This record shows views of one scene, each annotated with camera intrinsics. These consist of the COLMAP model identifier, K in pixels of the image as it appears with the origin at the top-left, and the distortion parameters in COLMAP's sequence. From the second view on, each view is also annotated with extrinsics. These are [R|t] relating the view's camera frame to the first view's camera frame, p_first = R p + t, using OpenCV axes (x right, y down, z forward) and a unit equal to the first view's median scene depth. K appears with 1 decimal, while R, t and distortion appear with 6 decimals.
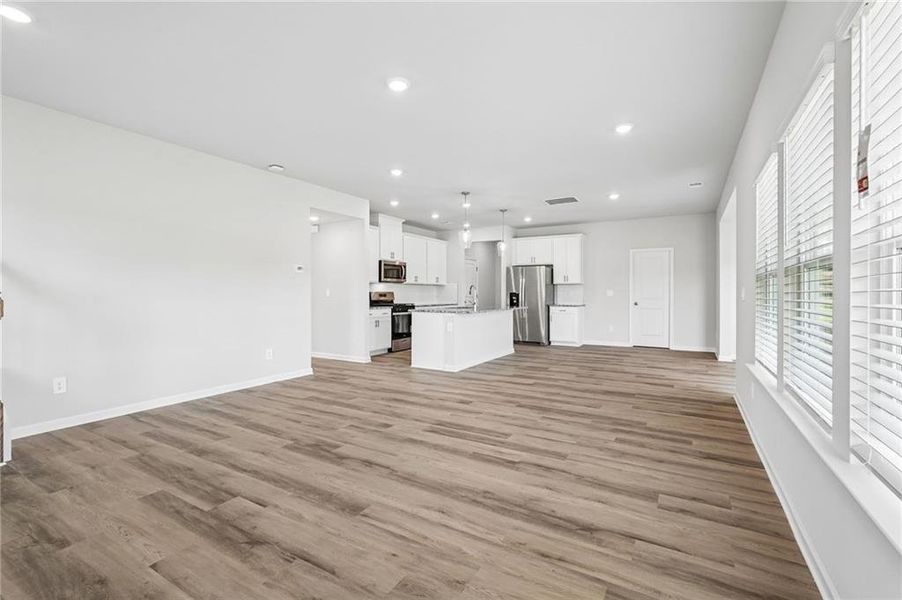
lens RADIAL K [[401.1, 0, 452.0], [0, 401.1, 301.9], [0, 0, 1]] dist [-0.008304, 0.006977]
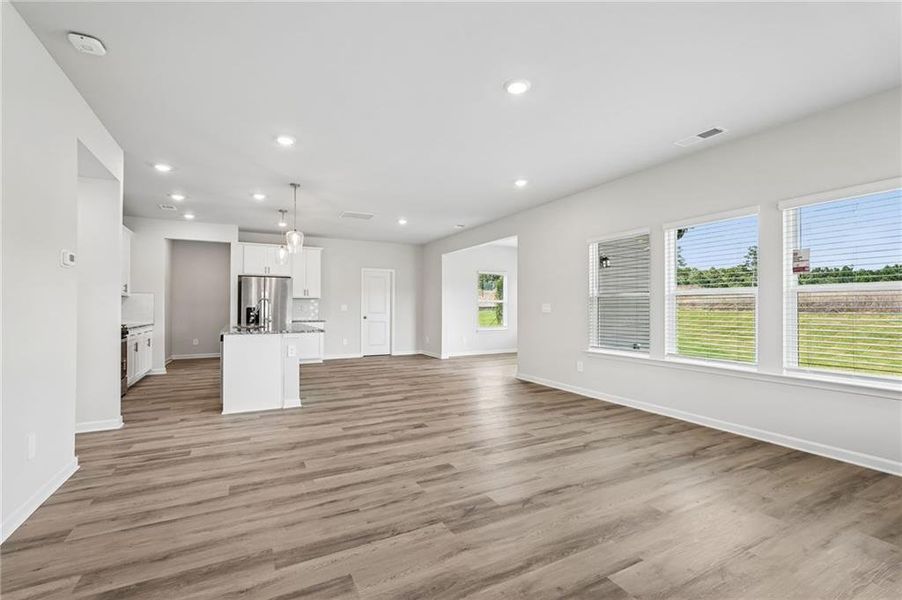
lens RADIAL K [[397.3, 0, 448.4], [0, 397.3, 306.4], [0, 0, 1]] dist [-0.005436, -0.000121]
pose [[0.528461, 0.003534, 0.848950, -0.395503], [0.018888, 0.999695, -0.015919, -0.005026], [-0.848748, 0.024448, 0.528233, 0.252693]]
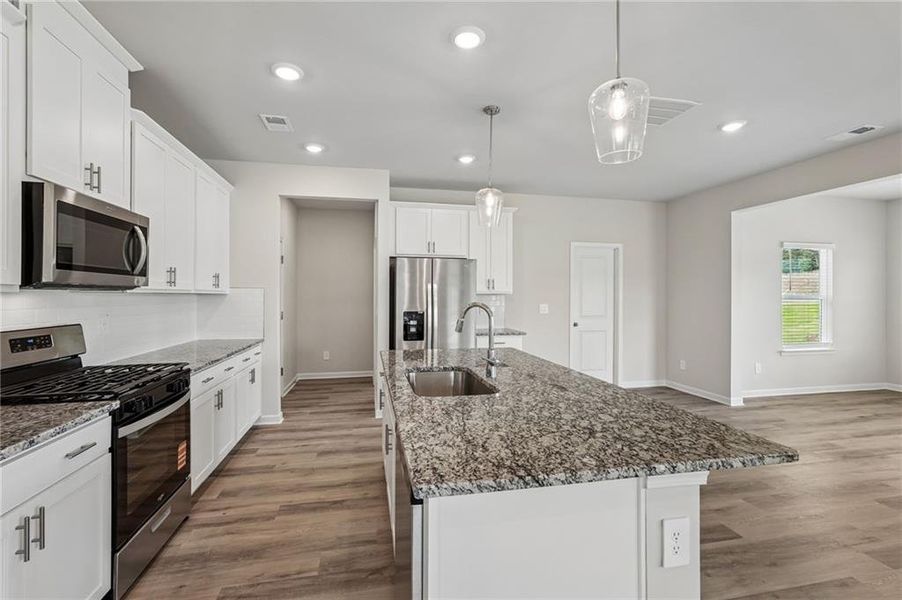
lens RADIAL K [[404.6, 0, 451.1], [0, 404.6, 294.6], [0, 0, 1]] dist [-0.002129, 0.001211]
pose [[0.736796, 0.002275, 0.676111, -0.166487], [0.012830, 0.999767, -0.017346, -0.040818], [-0.675993, 0.021456, 0.736596, 0.725716]]
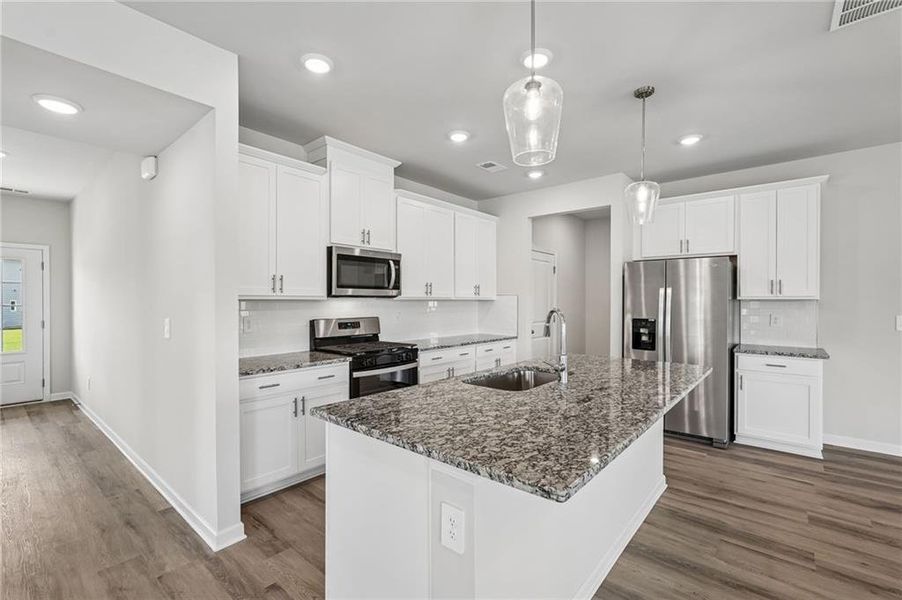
lens RADIAL K [[401.1, 0, 452.0], [0, 401.1, 301.9], [0, 0, 1]] dist [-0.008304, 0.006977]
pose [[0.986094, 0.001838, -0.166175, 0.021670], [-0.004807, 0.999836, -0.017467, -0.039081], [0.166116, 0.018023, 0.985942, 0.621270]]
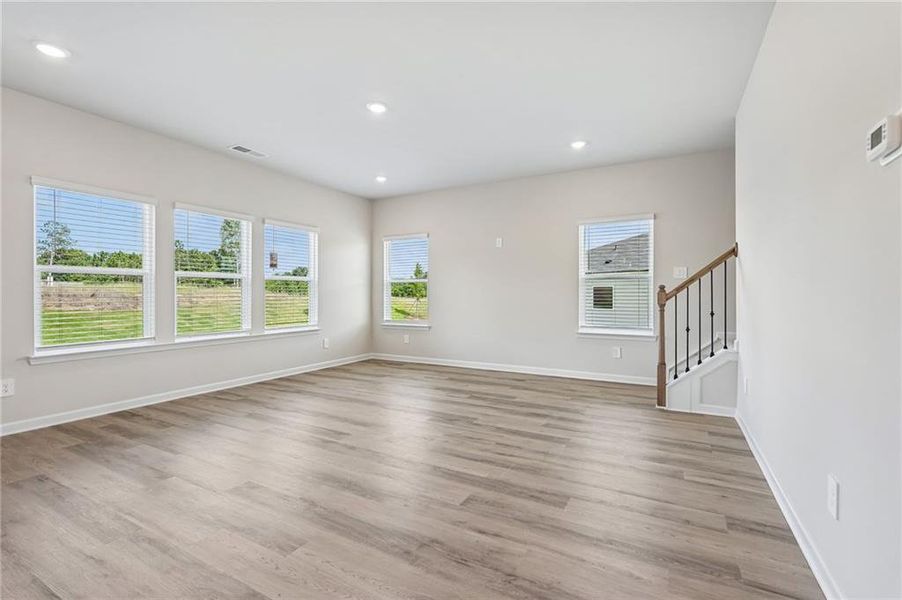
lens RADIAL K [[407.8, 0, 455.2], [0, 407.8, 294.2], [0, 0, 1]] dist [-0.001616, 0.000713]
pose [[-0.999570, 0.001319, -0.029298, -0.126829], [0.000682, 0.999763, 0.021766, -0.010218], [0.029319, 0.021736, -0.999334, 0.859294]]
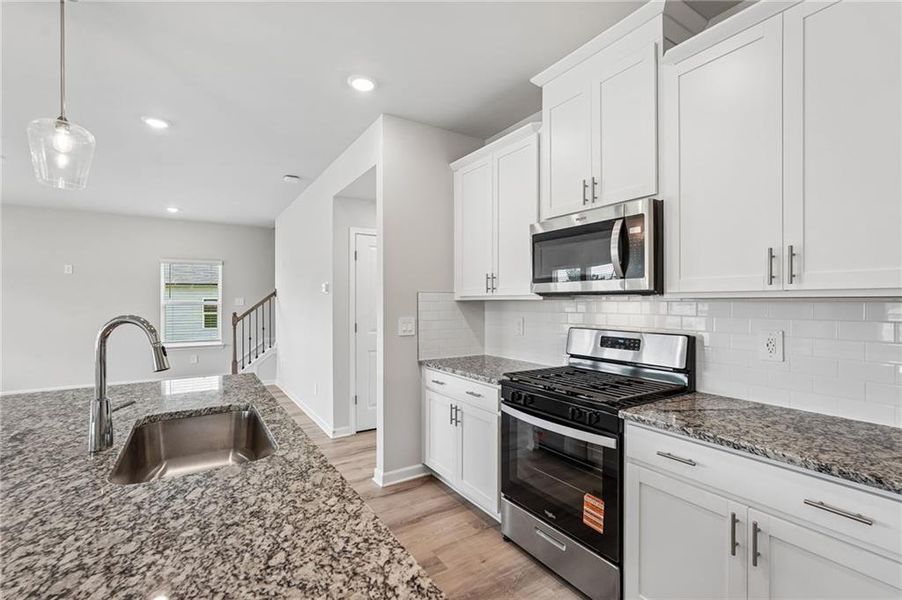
lens RADIAL K [[404.1, 0, 451.2], [0, 404.1, 302.8], [0, 0, 1]] dist [-0.011294, 0.007943]
pose [[-0.450923, 0.003143, -0.892557, 0.134100], [-0.018965, 0.999734, 0.013101, -0.049152], [0.892361, 0.022835, -0.450743, 1.119603]]
